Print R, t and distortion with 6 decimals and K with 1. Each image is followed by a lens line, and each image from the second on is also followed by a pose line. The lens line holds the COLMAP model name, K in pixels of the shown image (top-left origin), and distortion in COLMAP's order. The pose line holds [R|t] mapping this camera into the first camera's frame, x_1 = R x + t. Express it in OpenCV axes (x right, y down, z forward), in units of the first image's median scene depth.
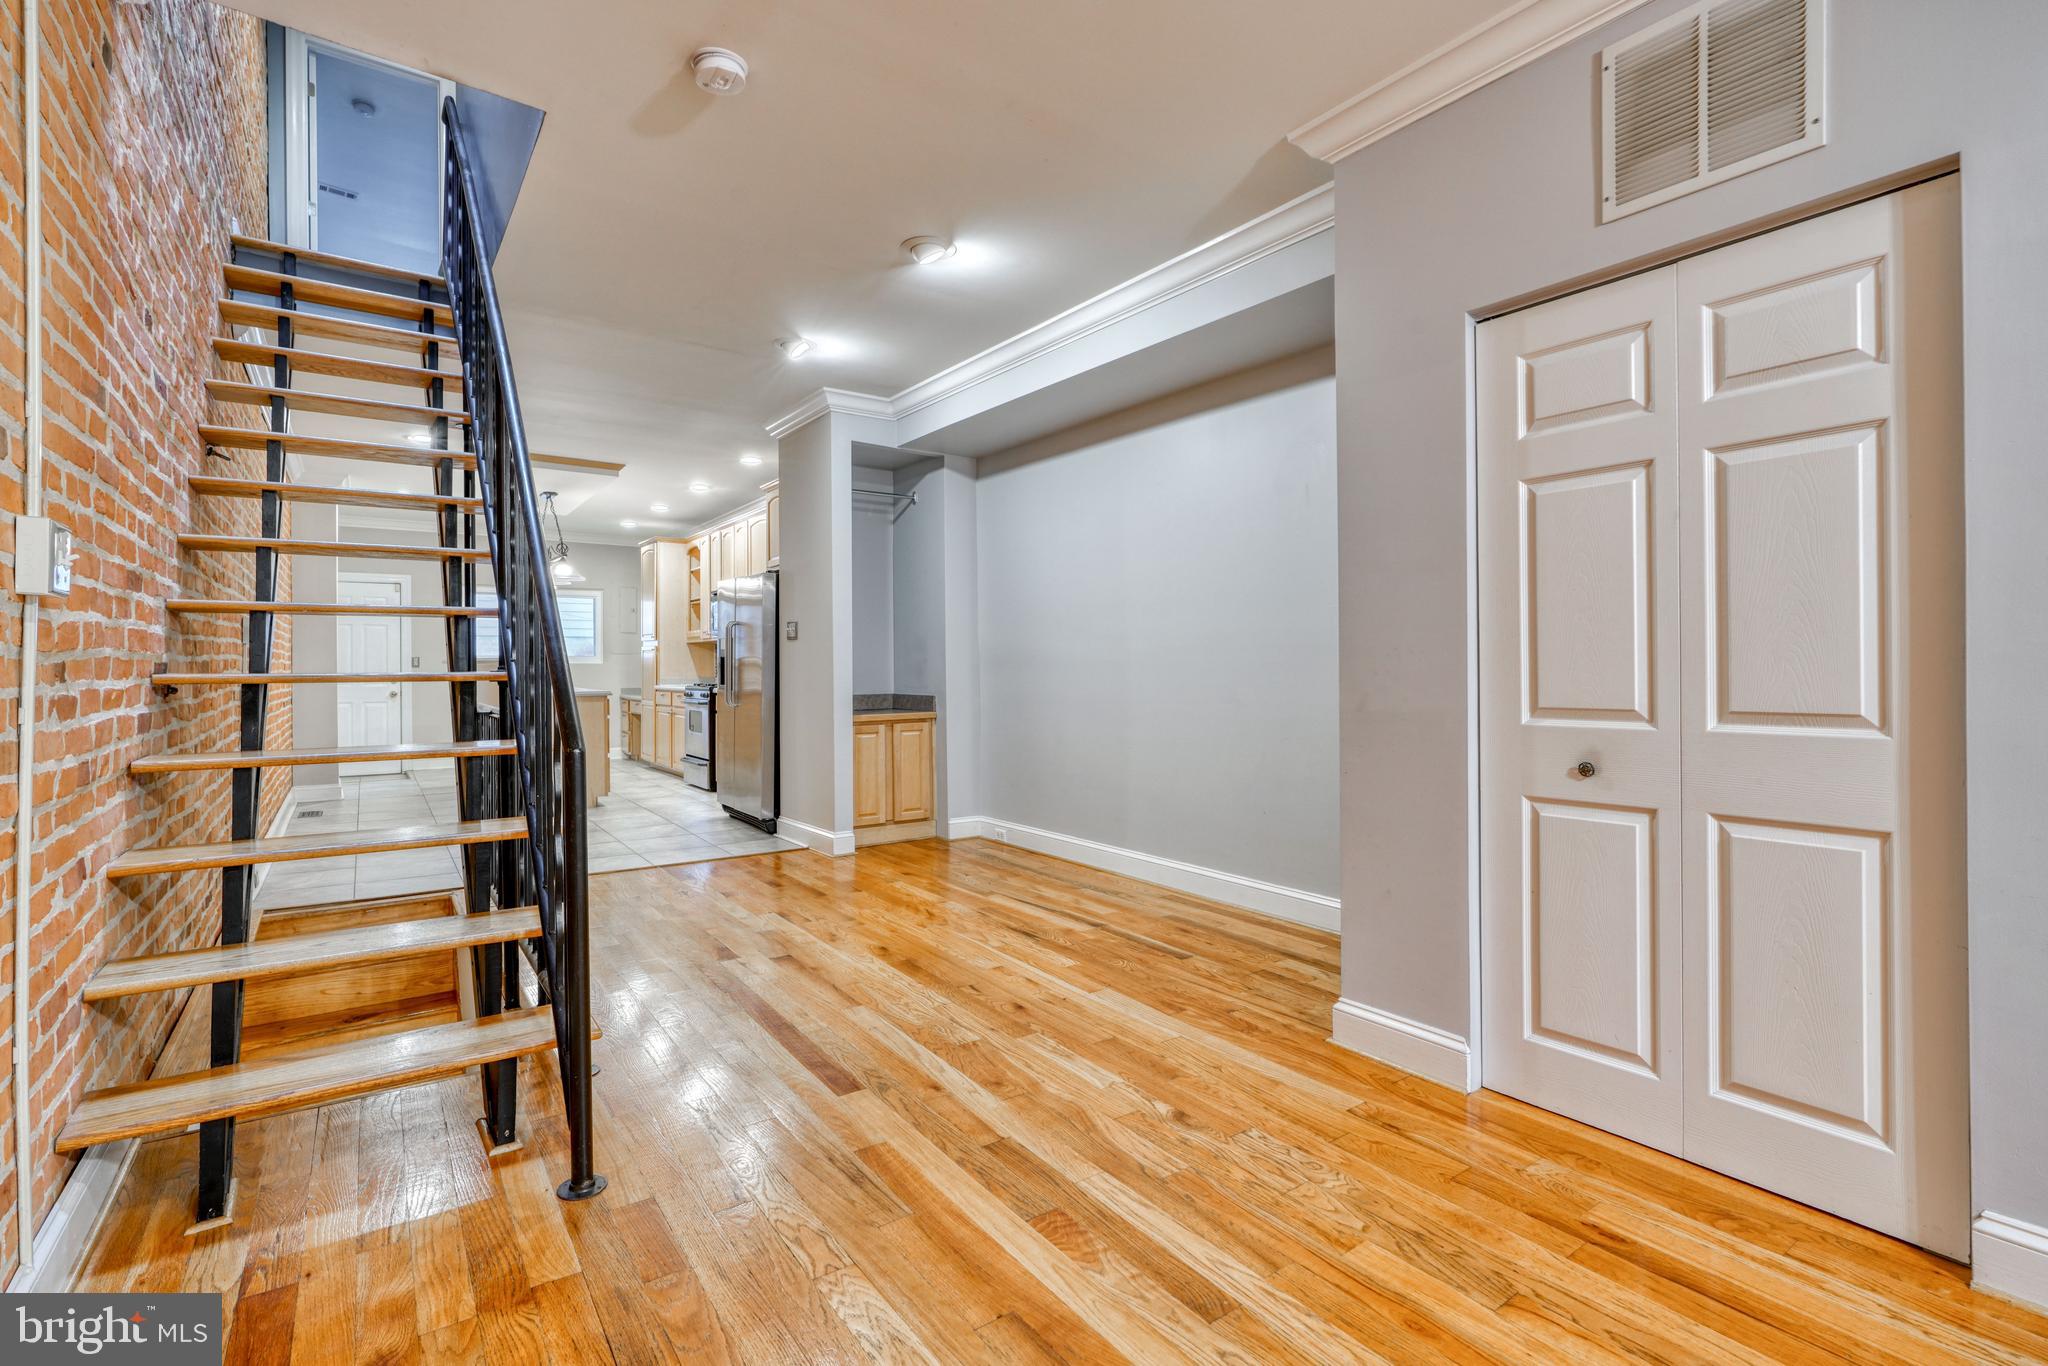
lens RADIAL K [[933.9, 0, 1020.0], [0, 933.9, 678.4], [0, 0, 1]] dist [-0.000874, 0.000104]
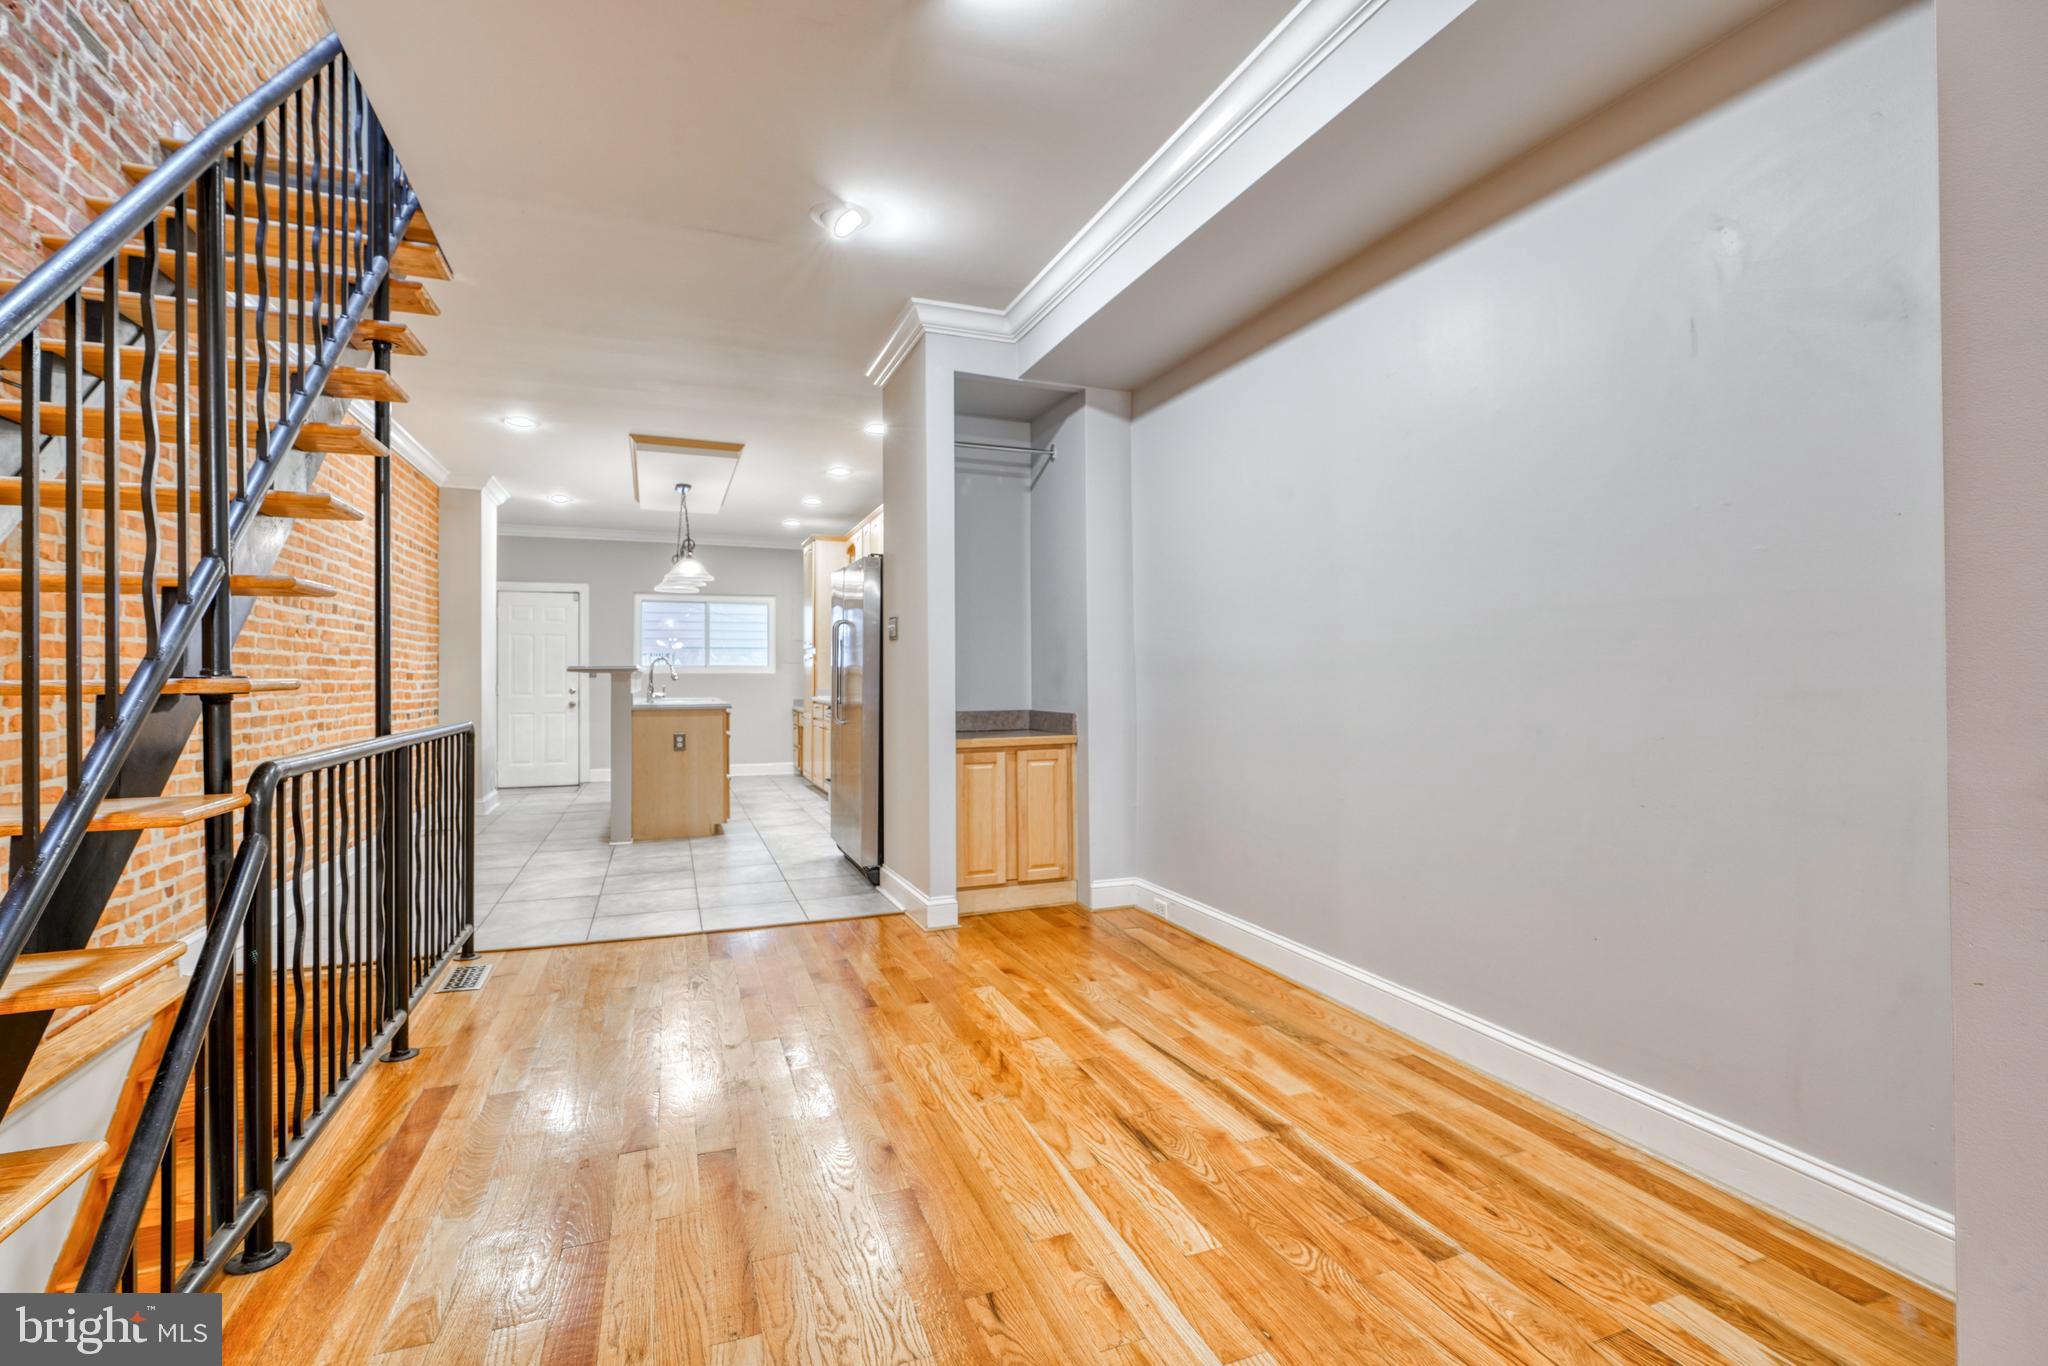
lens RADIAL K [[923.8, 0, 1024.0], [0, 923.8, 683.0], [0, 0, 1]] dist [-0.002855, -0.000229]
pose [[0.970936, 0.001009, -0.239335, 0.048447], [-0.002678, 0.999974, -0.006645, -0.000875], [0.239322, 0.007093, 0.970914, 0.289397]]
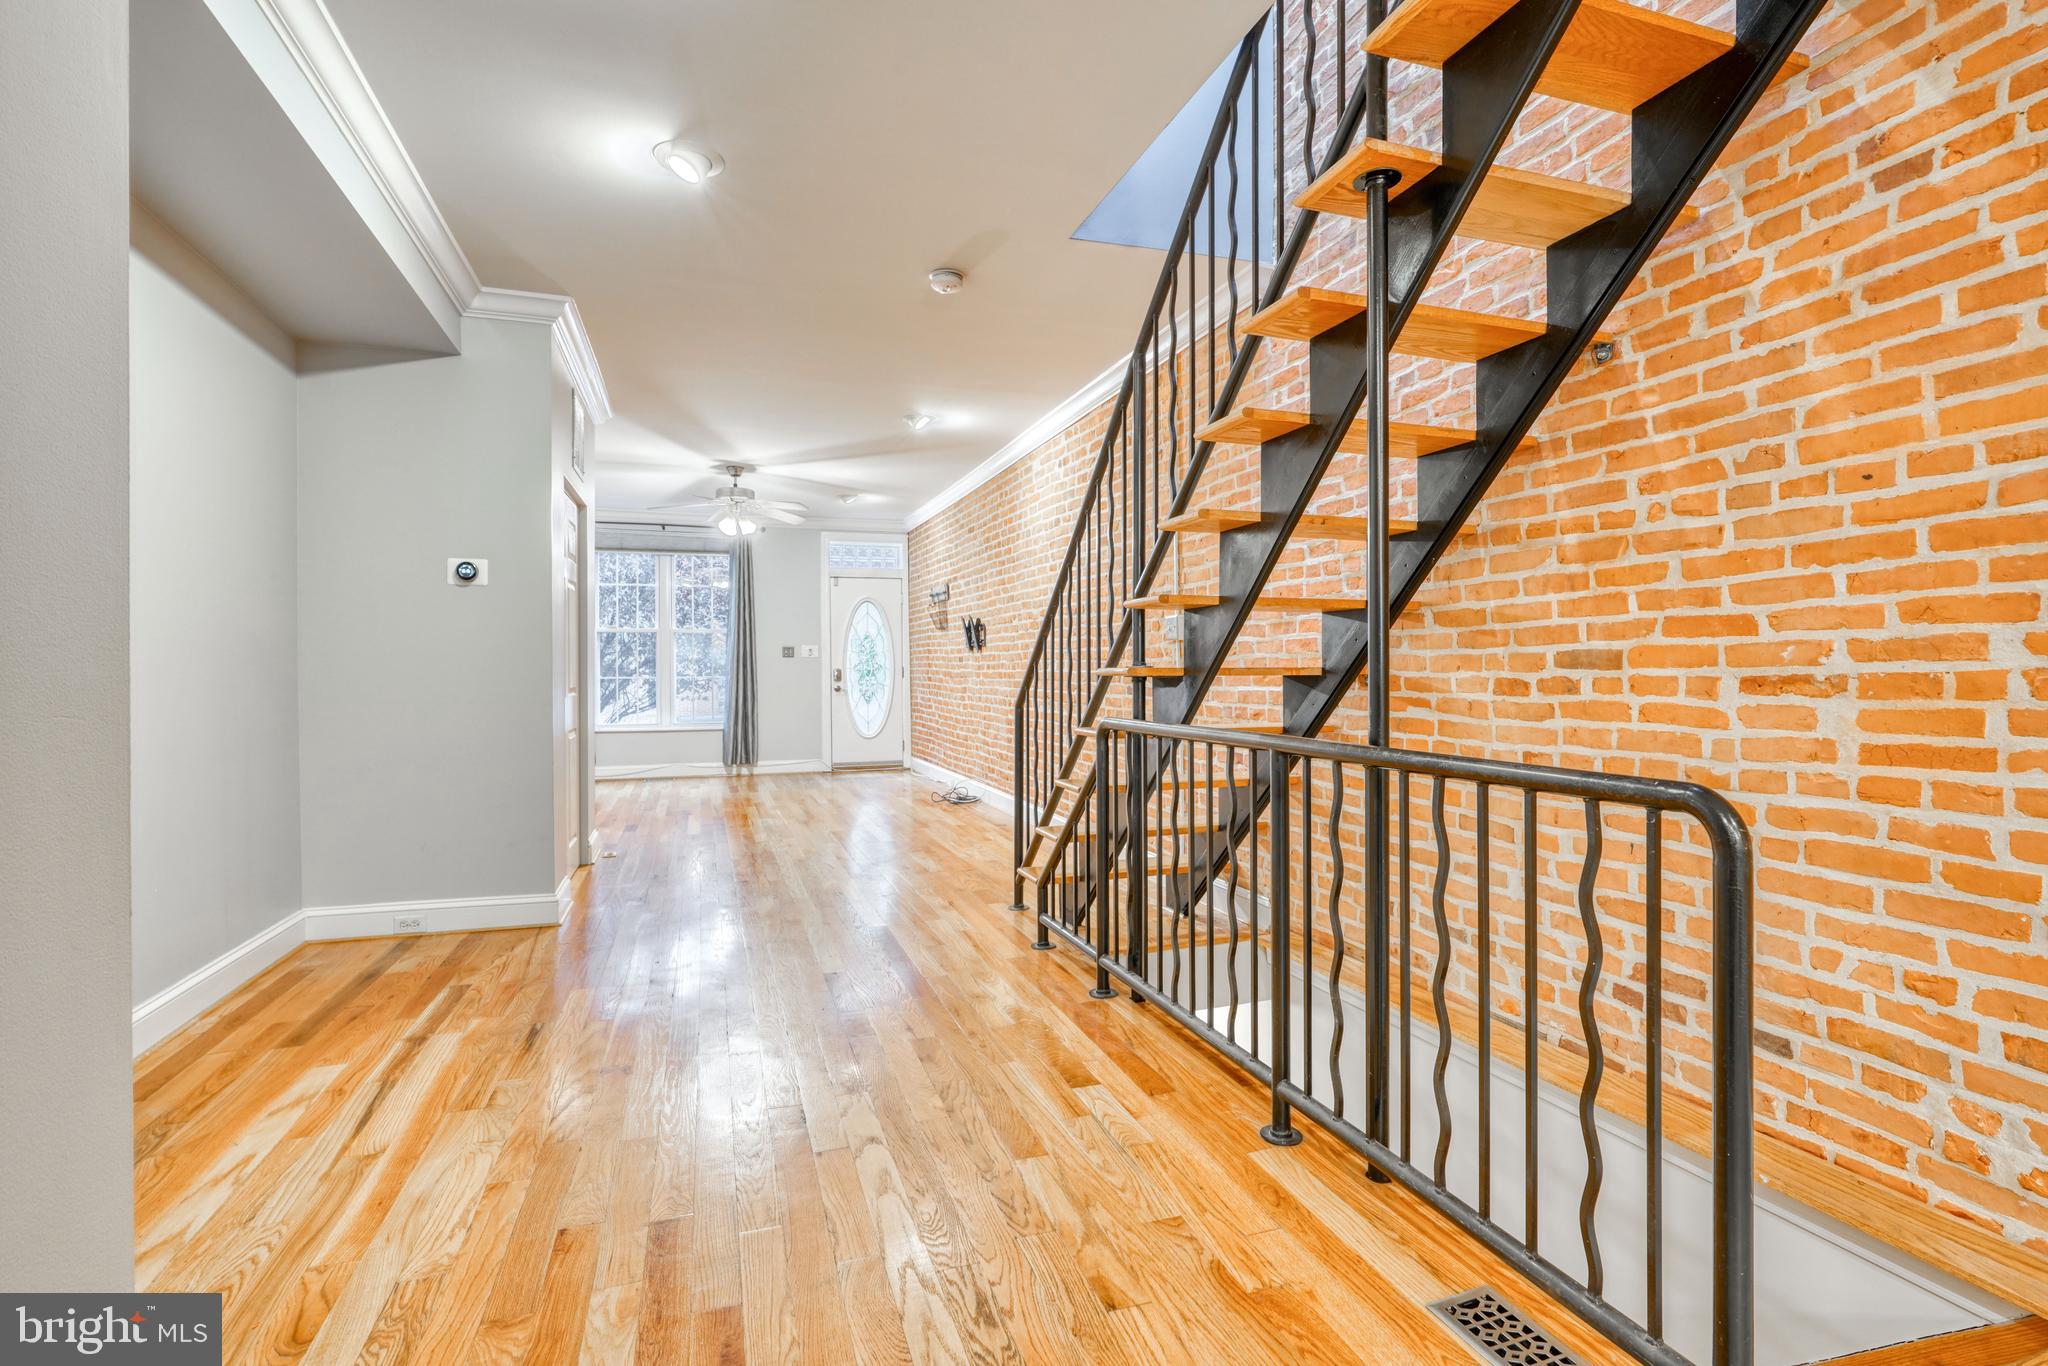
lens RADIAL K [[940.3, 0, 1004.9], [0, 940.3, 671.3], [0, 0, 1]] dist [-0.001340, -0.000010]
pose [[-0.954265, 0.007124, 0.298878, -0.376330], [0.011828, 0.999833, 0.013935, -0.010182], [-0.298728, 0.016833, -0.954190, 1.059049]]
